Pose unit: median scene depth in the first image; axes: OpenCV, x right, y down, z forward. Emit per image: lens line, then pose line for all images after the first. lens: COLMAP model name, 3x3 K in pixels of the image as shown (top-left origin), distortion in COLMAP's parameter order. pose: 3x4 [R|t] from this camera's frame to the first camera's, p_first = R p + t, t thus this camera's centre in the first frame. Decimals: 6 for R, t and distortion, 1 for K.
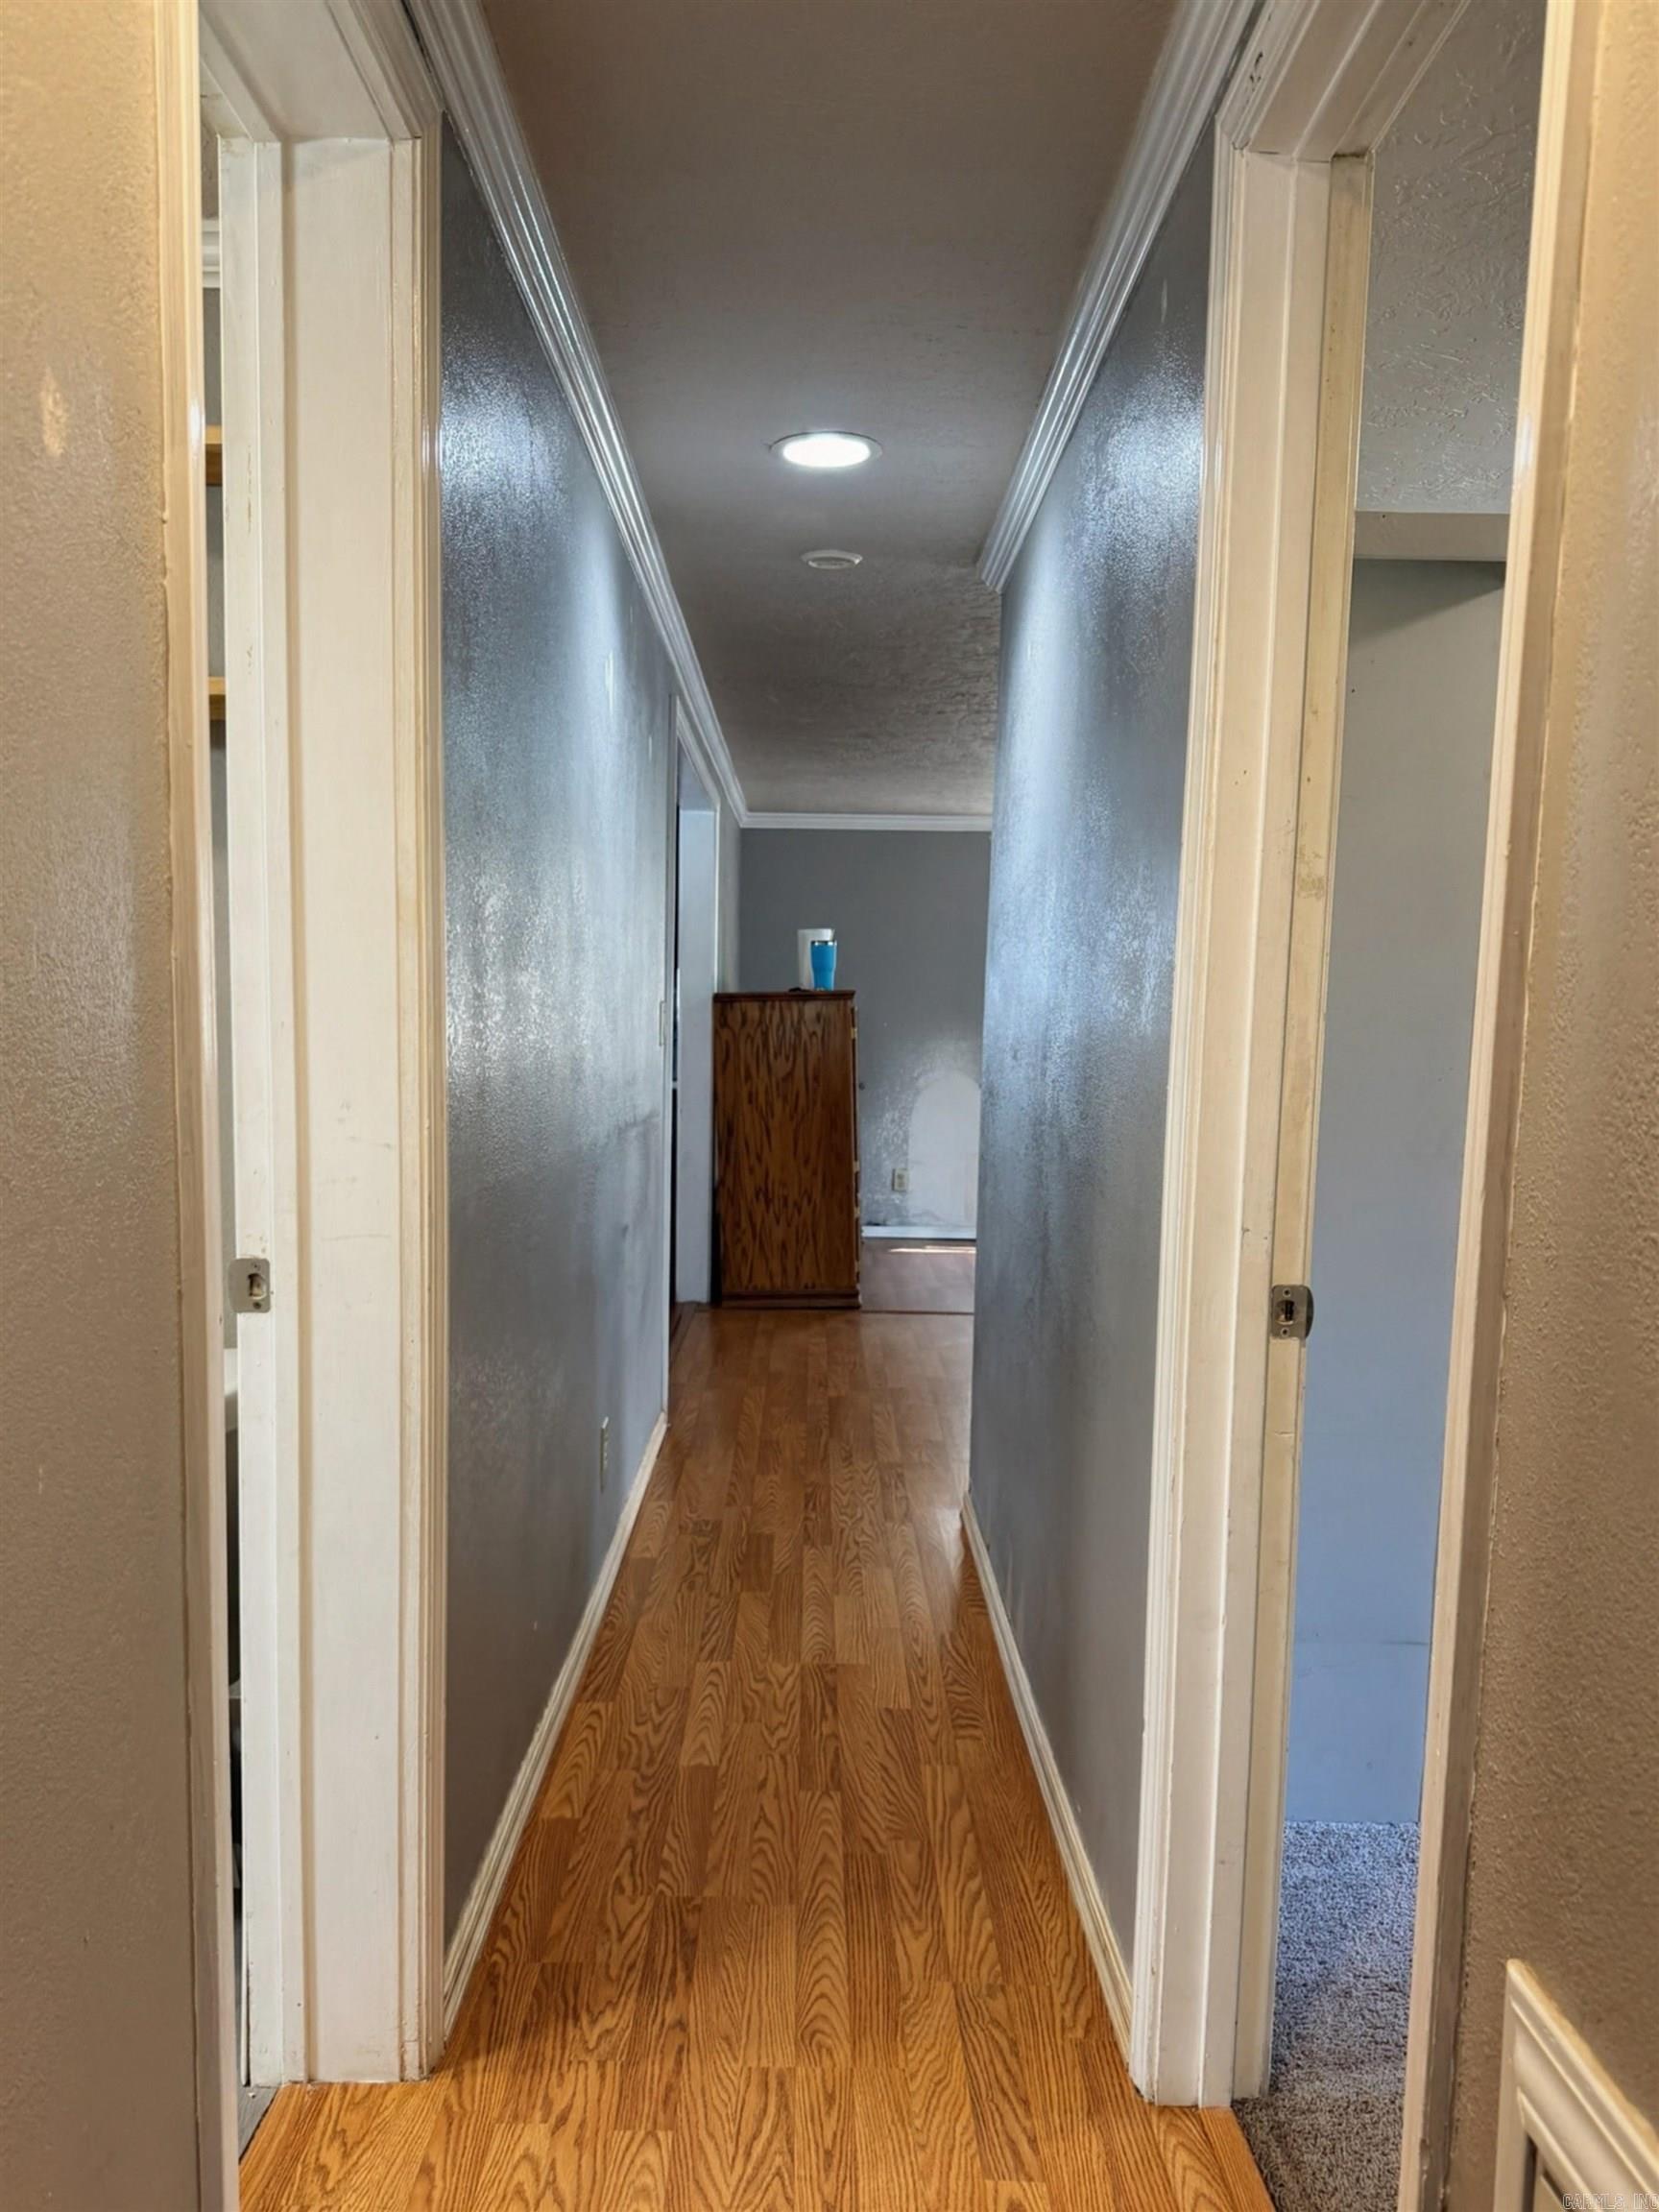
lens RADIAL K [[1535.6, 0, 829.5], [0, 1535.6, 1112.0], [0, 0, 1]] dist [0.000127, 0.000014]
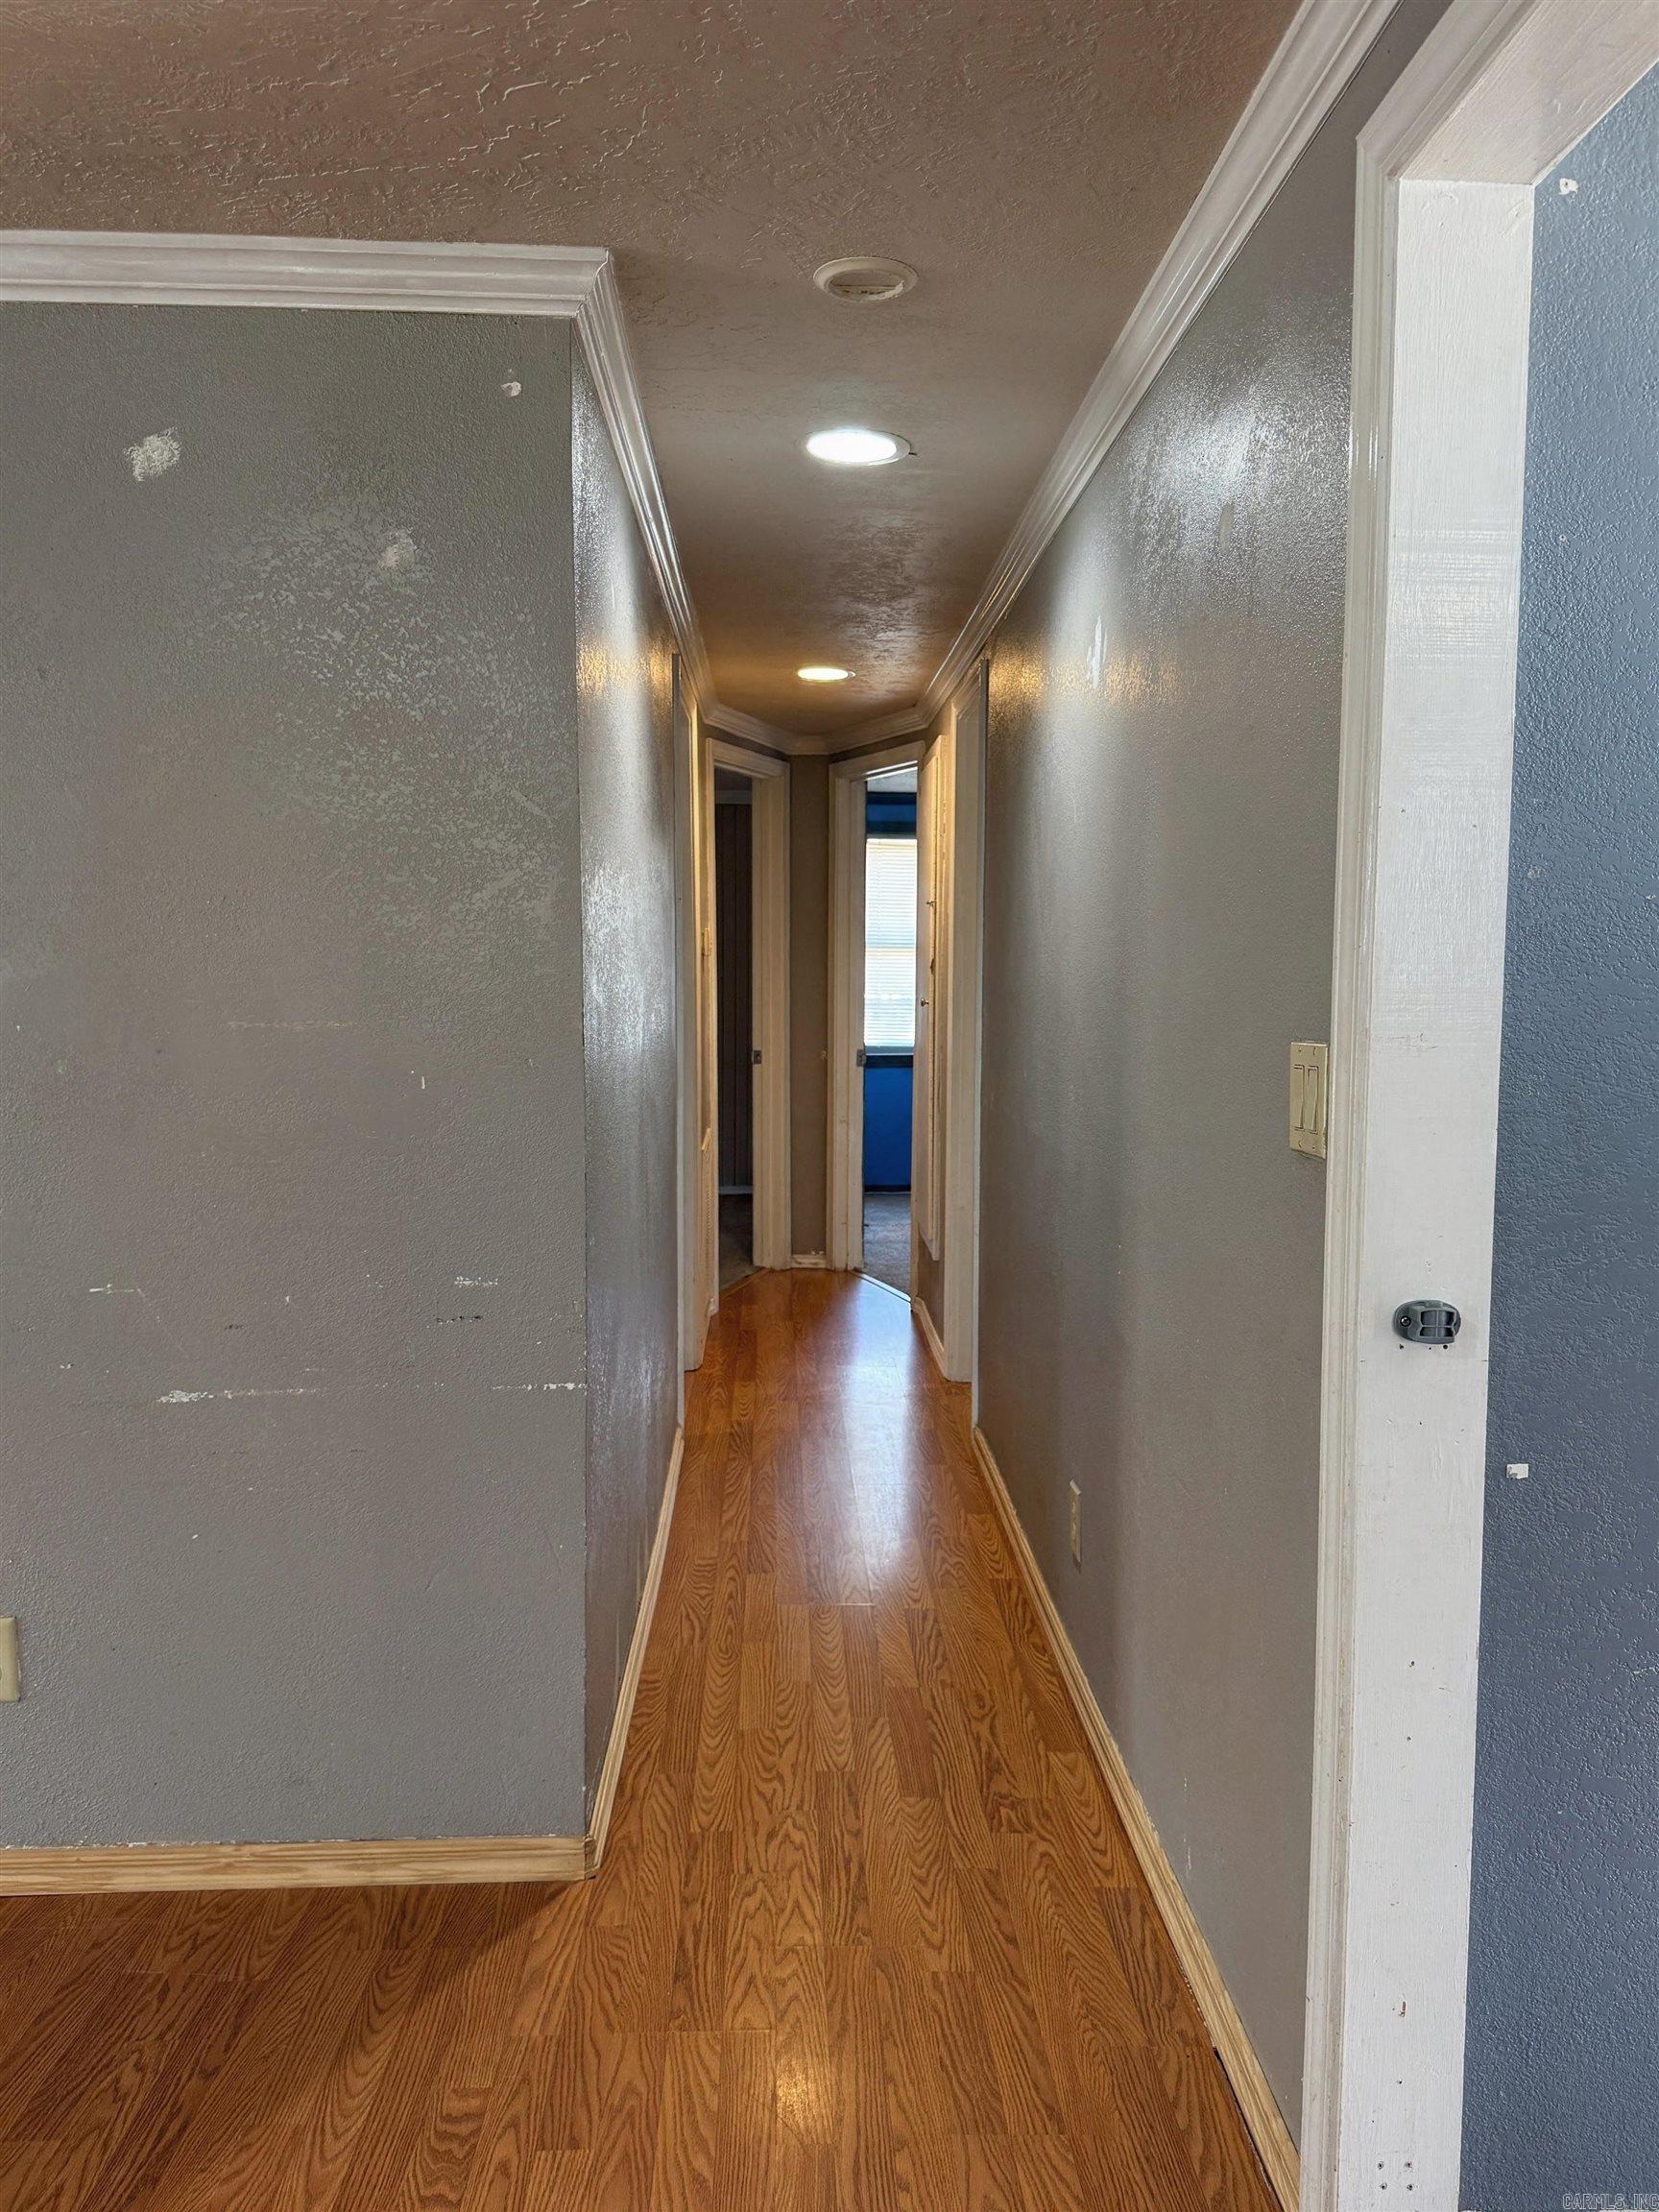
lens RADIAL K [[1535.6, 0, 832.0], [0, 1535.6, 1105.7], [0, 0, 1]] dist [0.000127, 0.000014]
pose [[-0.999613, -0.012948, -0.024615, 0.017027], [-0.016378, 0.989341, 0.144697, -0.140550], [0.022479, 0.145044, -0.989170, 1.844358]]
